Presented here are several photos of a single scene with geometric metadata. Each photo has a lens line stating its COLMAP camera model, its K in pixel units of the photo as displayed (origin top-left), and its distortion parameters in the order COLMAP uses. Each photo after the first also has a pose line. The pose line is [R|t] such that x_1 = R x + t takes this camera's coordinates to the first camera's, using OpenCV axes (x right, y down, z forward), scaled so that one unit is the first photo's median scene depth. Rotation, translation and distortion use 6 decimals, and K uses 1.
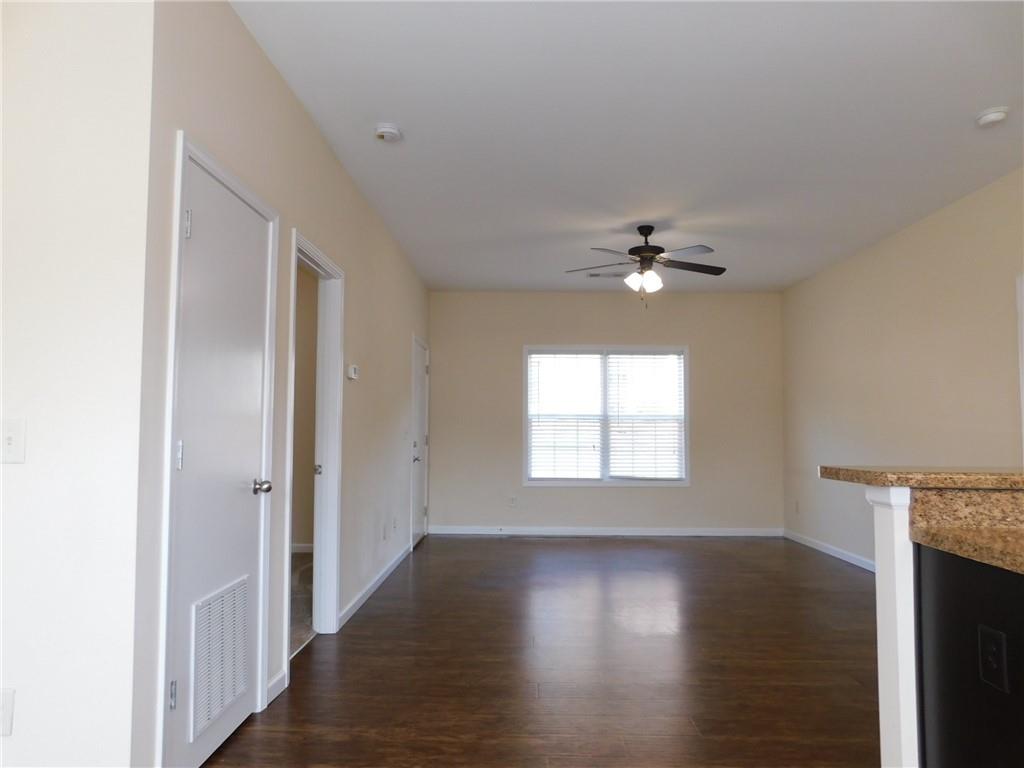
lens RADIAL K [[674.1, 0, 513.0], [0, 674.1, 393.0], [0, 0, 1]] dist [-0.027480, 0.003810]
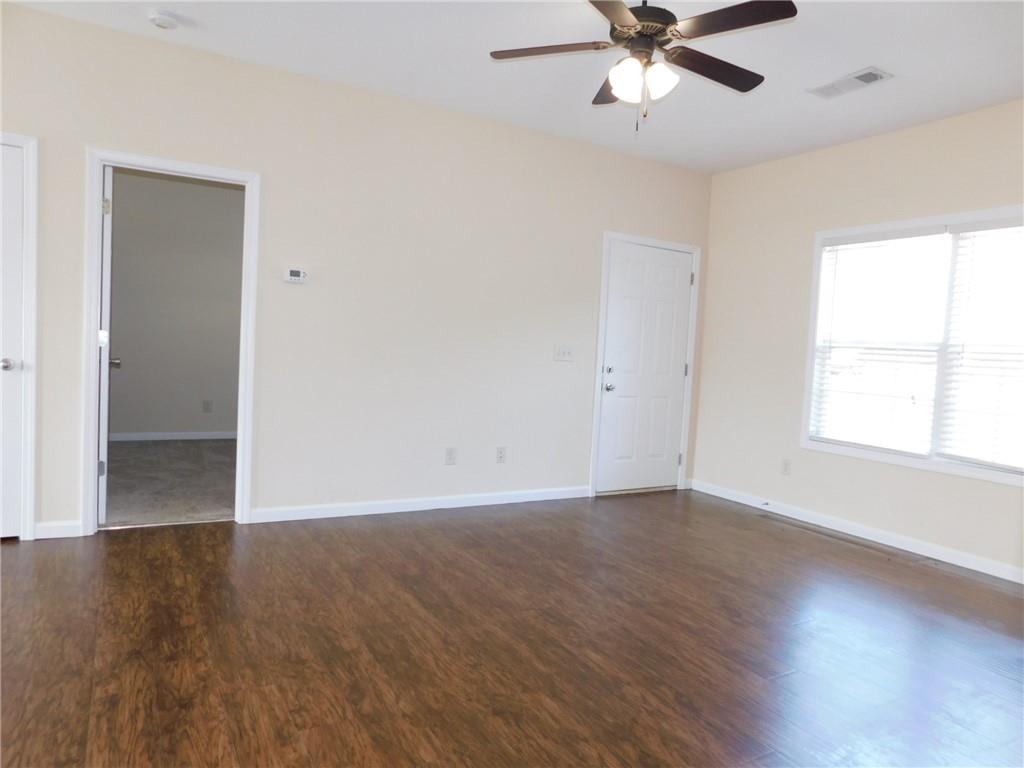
lens RADIAL K [[674.1, 0, 505.4], [0, 674.1, 373.4], [0, 0, 1]] dist [-0.027480, 0.003810]
pose [[0.523462, 0.047832, -0.850705, 0.414682], [-0.010136, 0.998702, 0.049916, 0.033874], [0.851989, -0.017506, 0.523267, 0.407705]]
